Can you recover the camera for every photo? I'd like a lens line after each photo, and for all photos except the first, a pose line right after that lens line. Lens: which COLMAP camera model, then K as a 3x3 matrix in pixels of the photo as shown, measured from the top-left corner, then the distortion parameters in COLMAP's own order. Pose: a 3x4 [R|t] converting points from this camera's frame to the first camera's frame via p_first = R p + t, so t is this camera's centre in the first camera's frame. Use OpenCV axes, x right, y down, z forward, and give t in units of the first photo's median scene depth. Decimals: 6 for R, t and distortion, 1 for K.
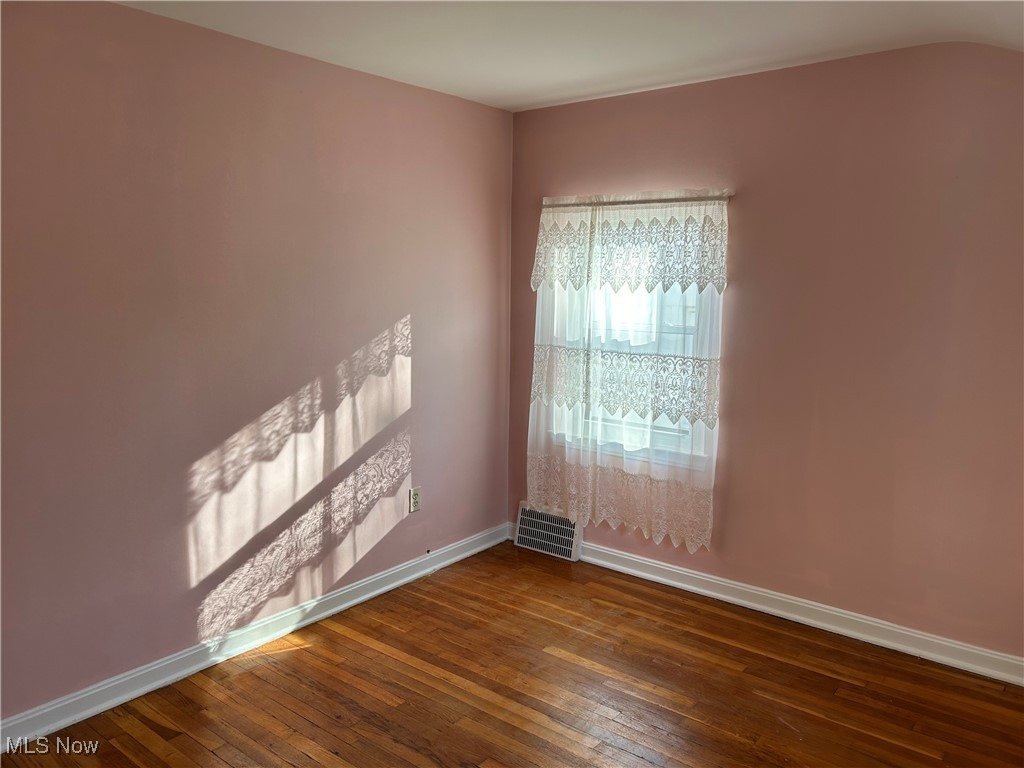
lens RADIAL K [[768.4, 0, 517.8], [0, 768.4, 378.6], [0, 0, 1]] dist [0.052799, -0.059808]
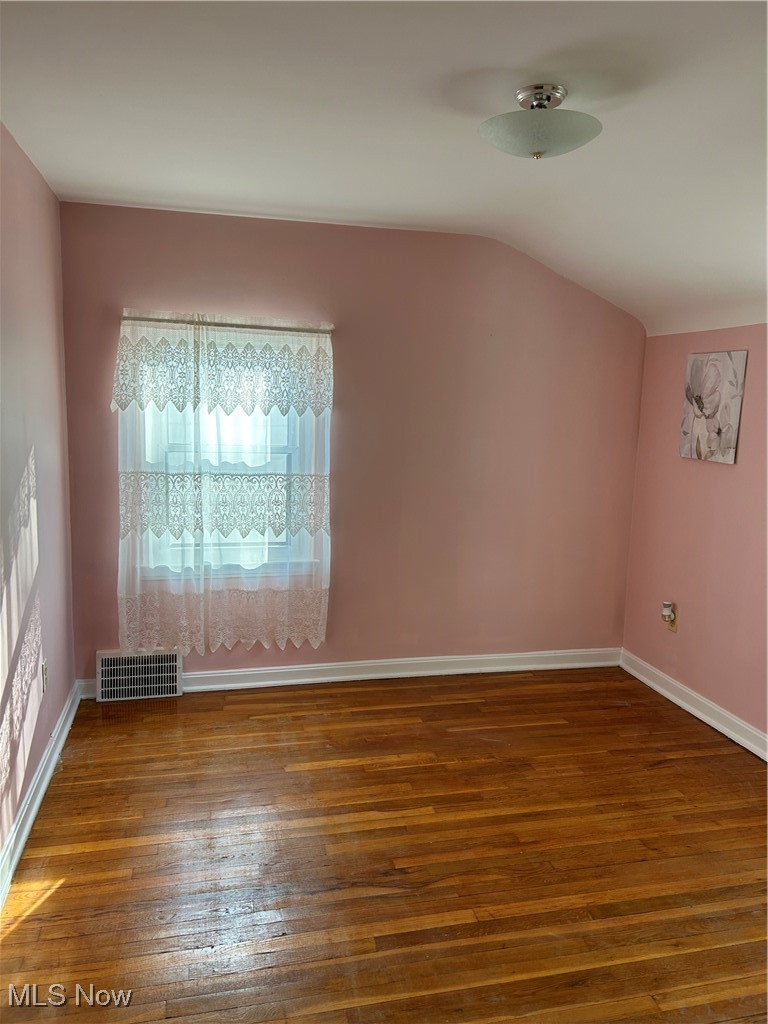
lens RADIAL K [[768.4, 0, 393.7], [0, 768.4, 514.5], [0, 0, 1]] dist [0.052799, -0.059808]
pose [[0.602657, -0.113725, 0.789855, -0.568331], [0.079241, 0.993429, 0.082576, -0.050853], [-0.794056, 0.012823, 0.607709, 0.229254]]
